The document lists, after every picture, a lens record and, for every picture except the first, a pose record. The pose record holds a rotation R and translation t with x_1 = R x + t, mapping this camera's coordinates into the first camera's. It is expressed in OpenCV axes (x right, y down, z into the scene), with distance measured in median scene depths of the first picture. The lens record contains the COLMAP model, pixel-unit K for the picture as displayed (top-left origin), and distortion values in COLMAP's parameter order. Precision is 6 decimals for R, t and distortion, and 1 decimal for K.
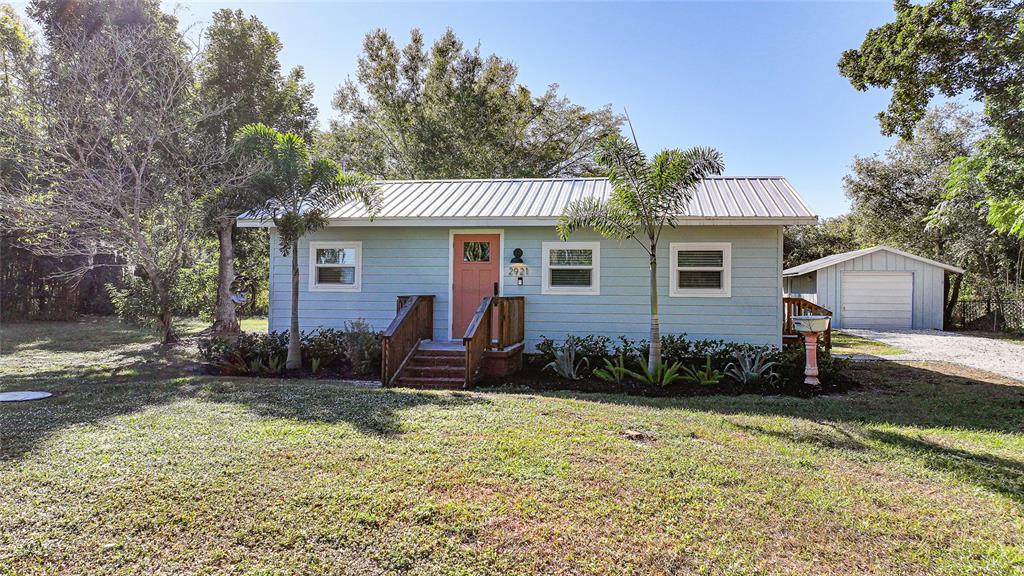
lens RADIAL K [[723.2, 0, 515.5], [0, 723.2, 270.6], [0, 0, 1]] dist [-0.007081, -0.000634]
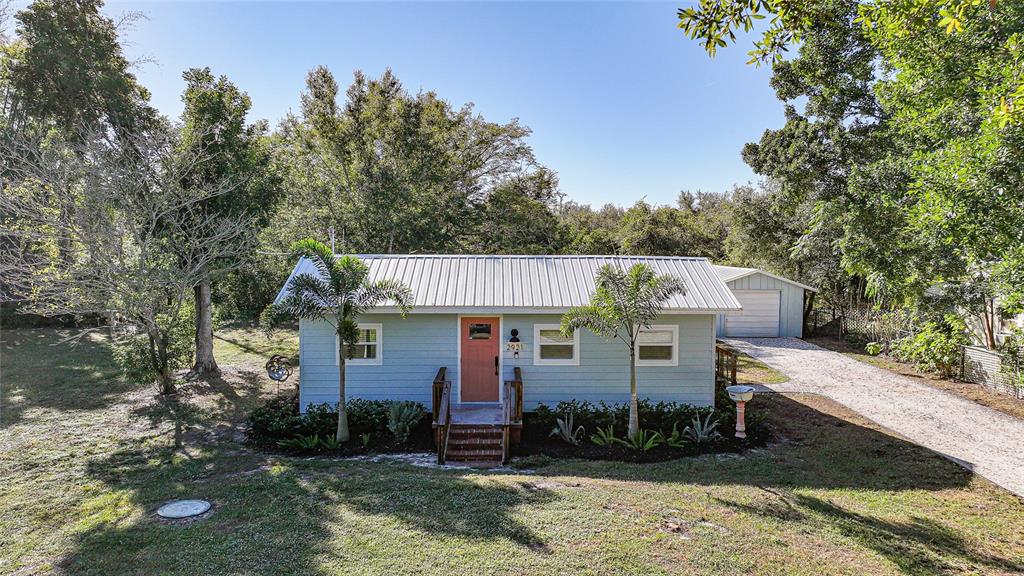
lens RADIAL K [[723.2, 0, 515.5], [0, 723.2, 270.6], [0, 0, 1]] dist [-0.007081, -0.000634]
pose [[0.981974, -0.016011, 0.188336, -0.226894], [0.003248, 0.997688, 0.067883, -0.215368], [-0.188988, -0.066047, 0.979756, -0.216128]]
